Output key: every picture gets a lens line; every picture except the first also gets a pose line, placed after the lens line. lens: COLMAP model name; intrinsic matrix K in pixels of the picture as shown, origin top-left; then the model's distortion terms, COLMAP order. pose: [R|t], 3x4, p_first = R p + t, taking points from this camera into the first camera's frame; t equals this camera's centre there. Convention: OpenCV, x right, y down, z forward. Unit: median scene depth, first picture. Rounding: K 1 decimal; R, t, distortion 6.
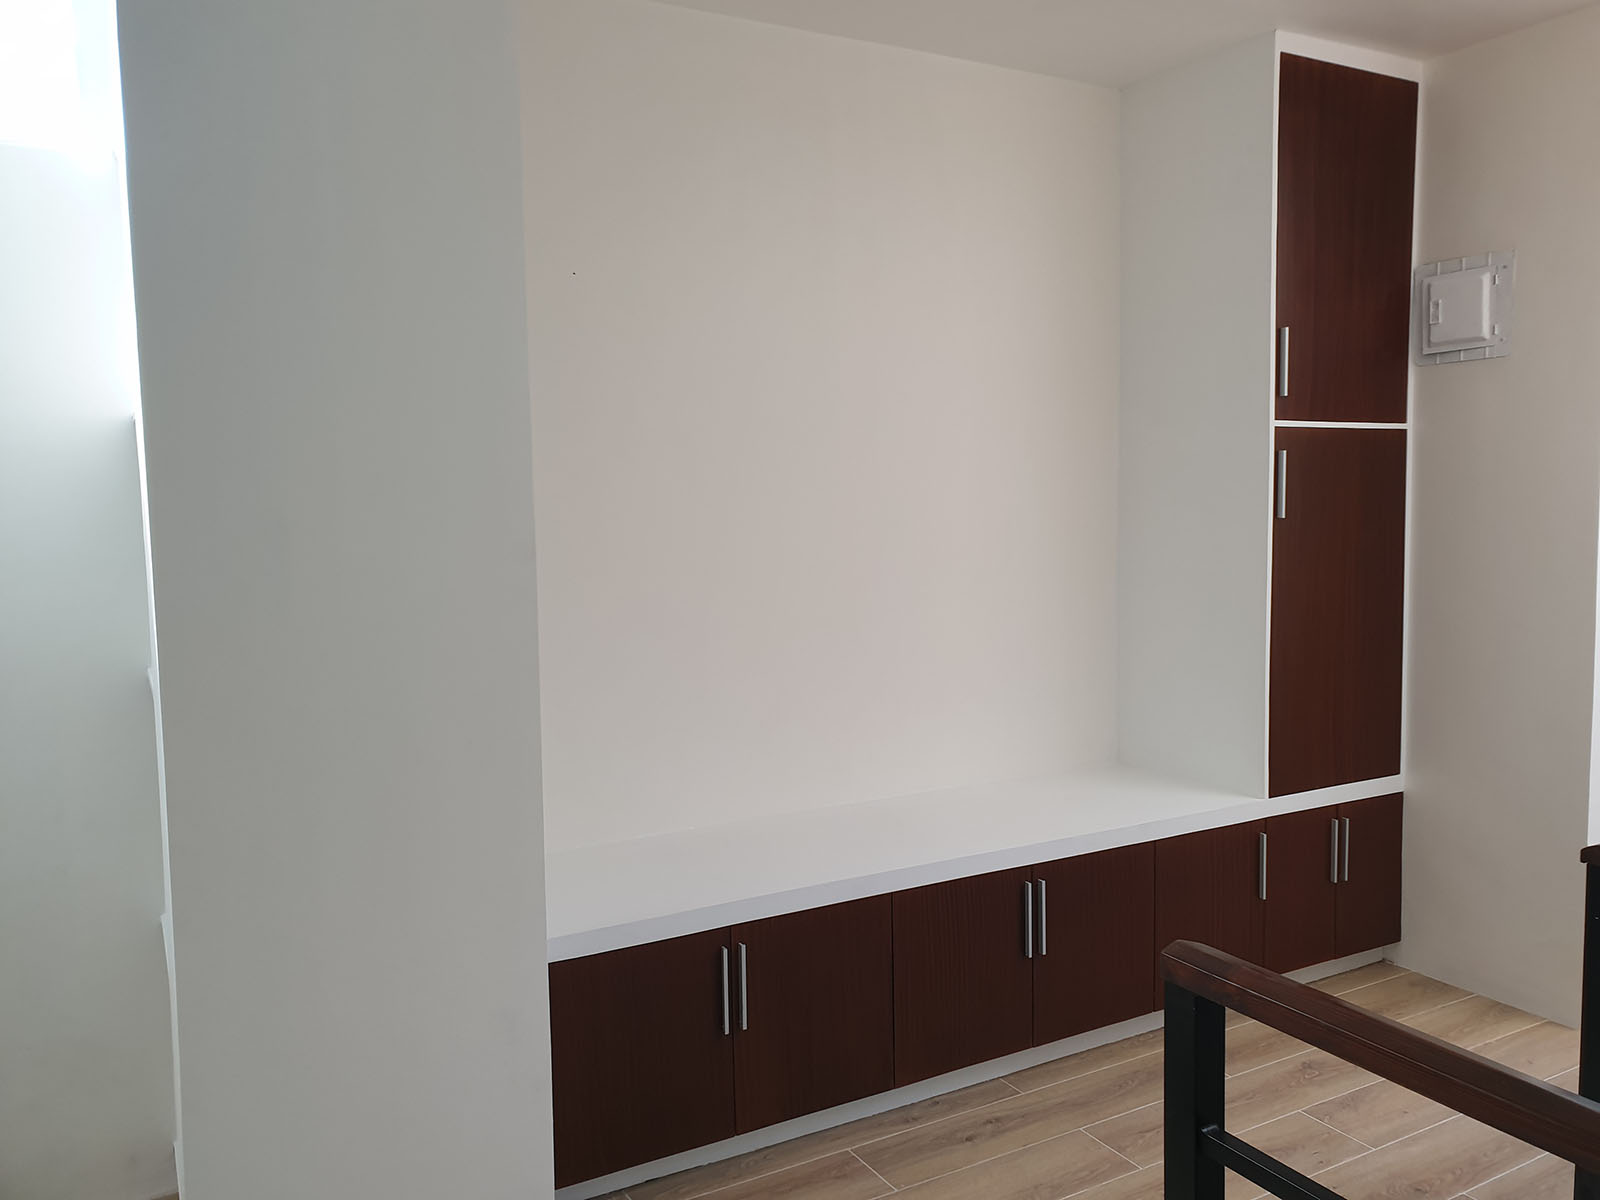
lens RADIAL K [[1229.9, 0, 800.0], [0, 1229.9, 600.0], [0, 0, 1]] dist [-0.005612, 0.028969]
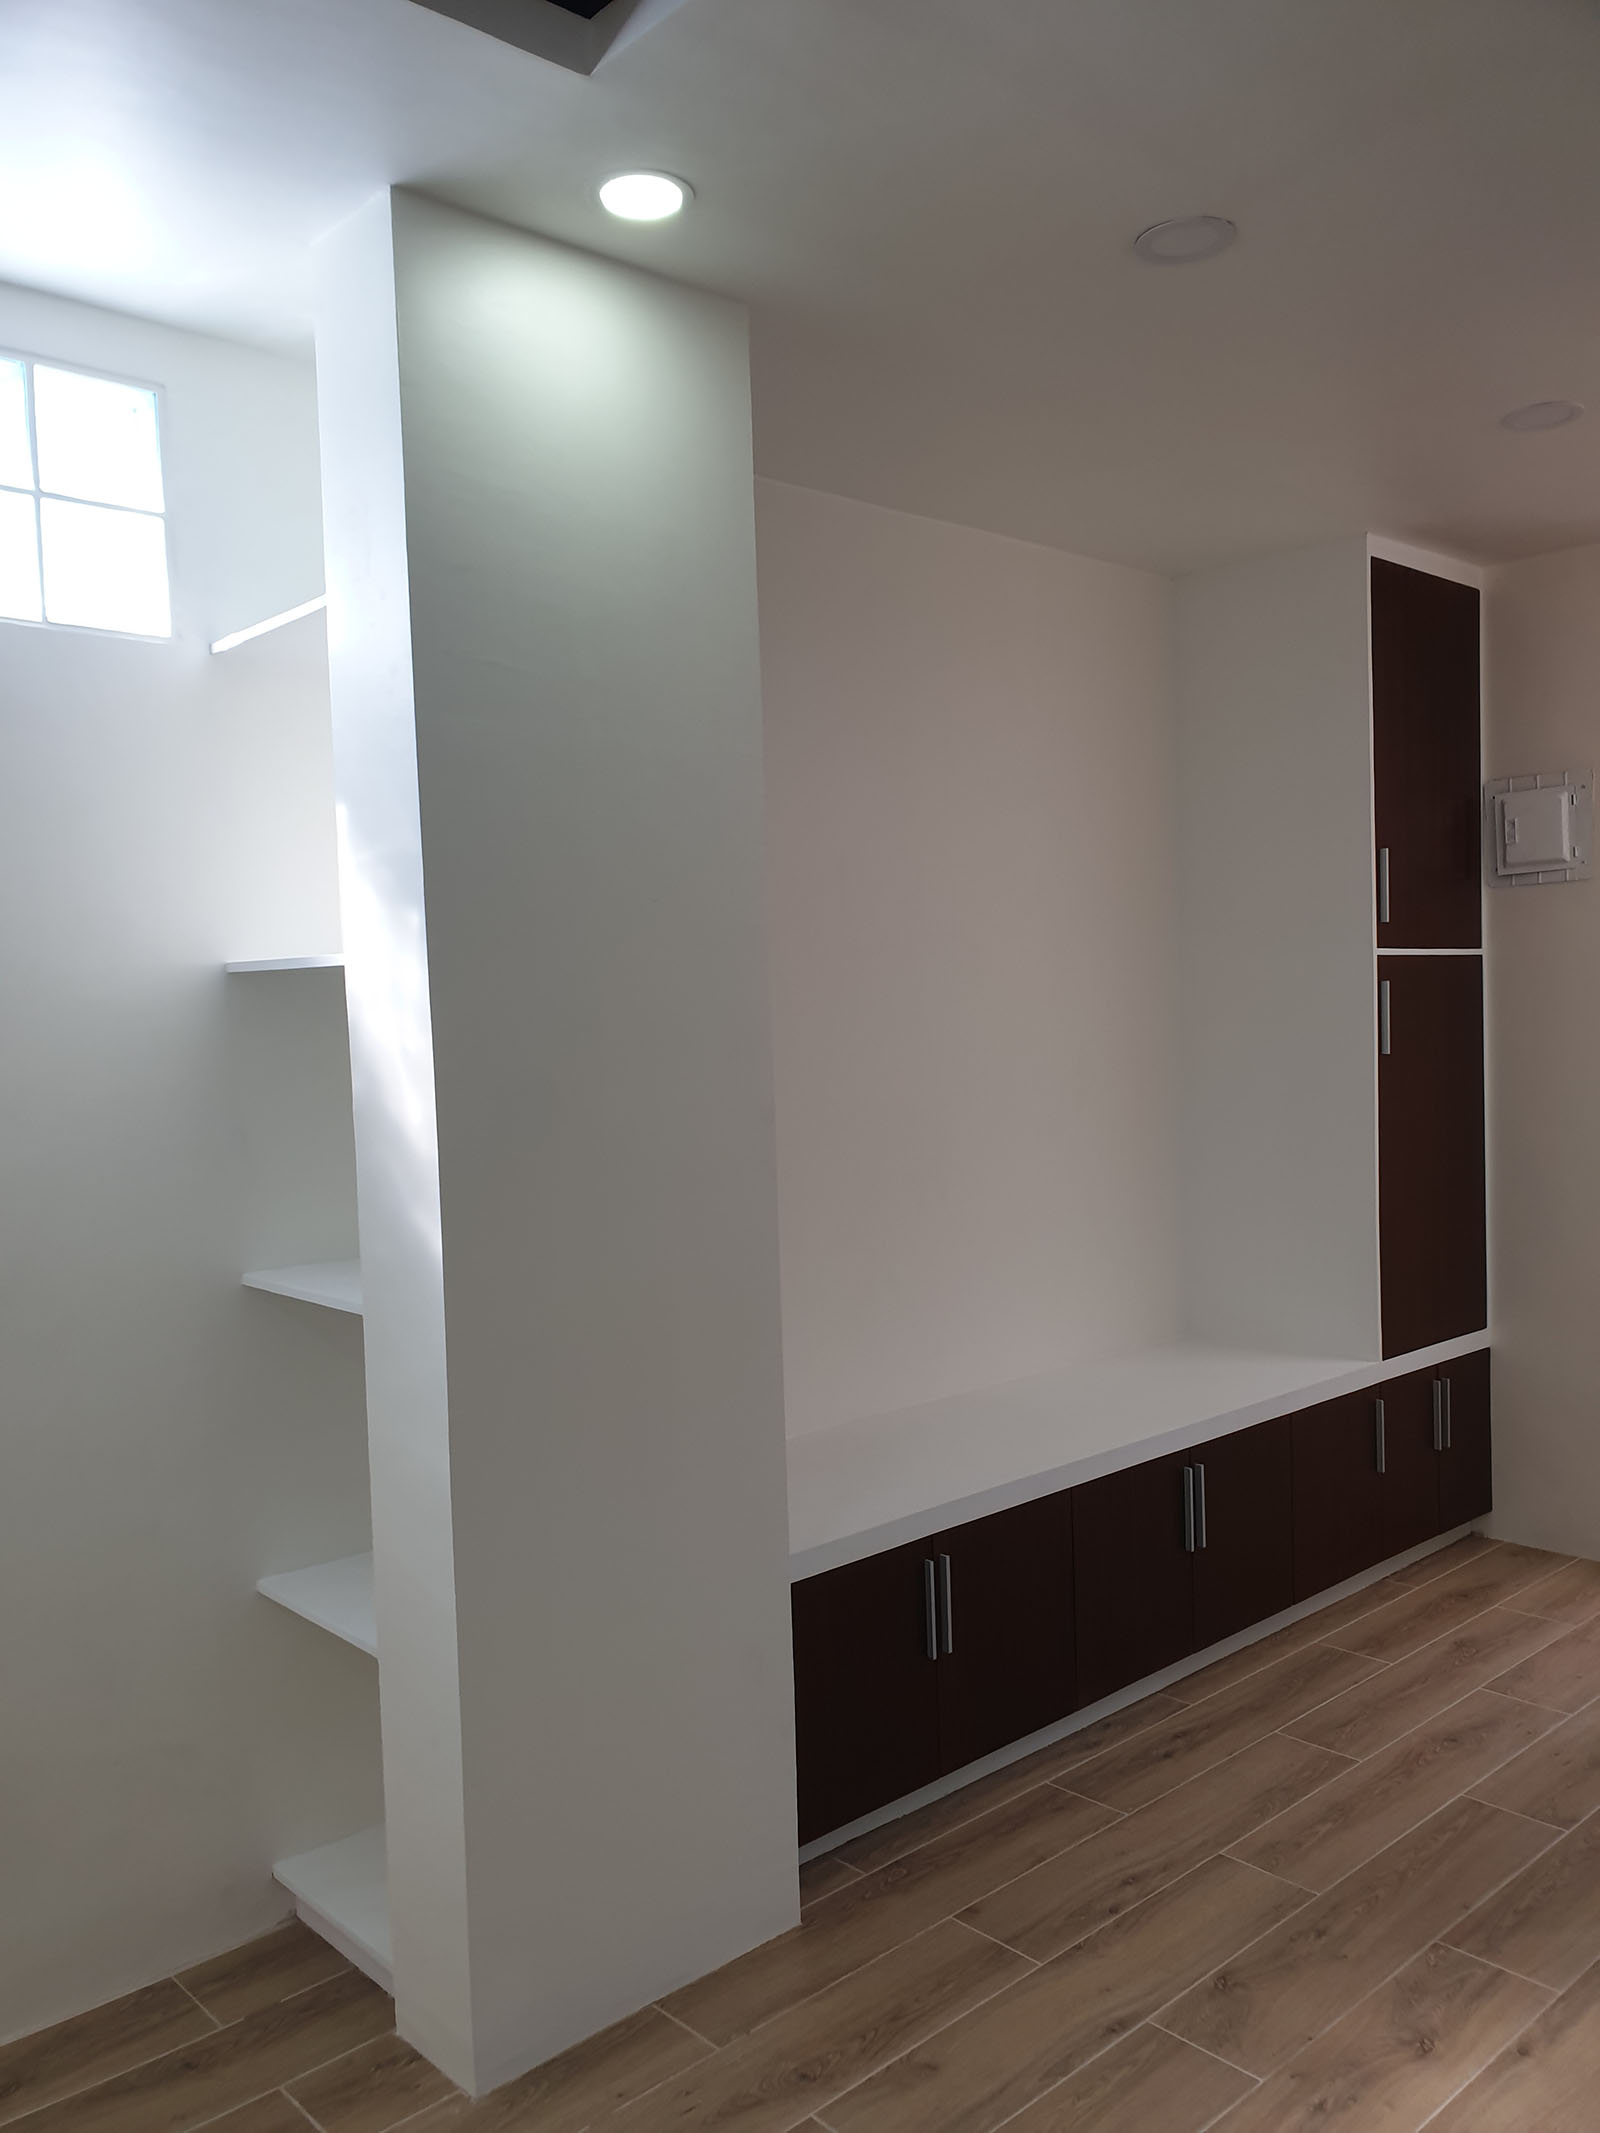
lens RADIAL K [[1639.6, 0, 804.5], [0, 1639.6, 1113.8], [0, 0, 1]] dist [-0.005612, 0.028969]
pose [[0.975357, -0.030830, 0.218466, -0.299649], [0.037363, 0.998968, -0.025839, -0.006267], [-0.217444, 0.033365, 0.975502, -0.100292]]
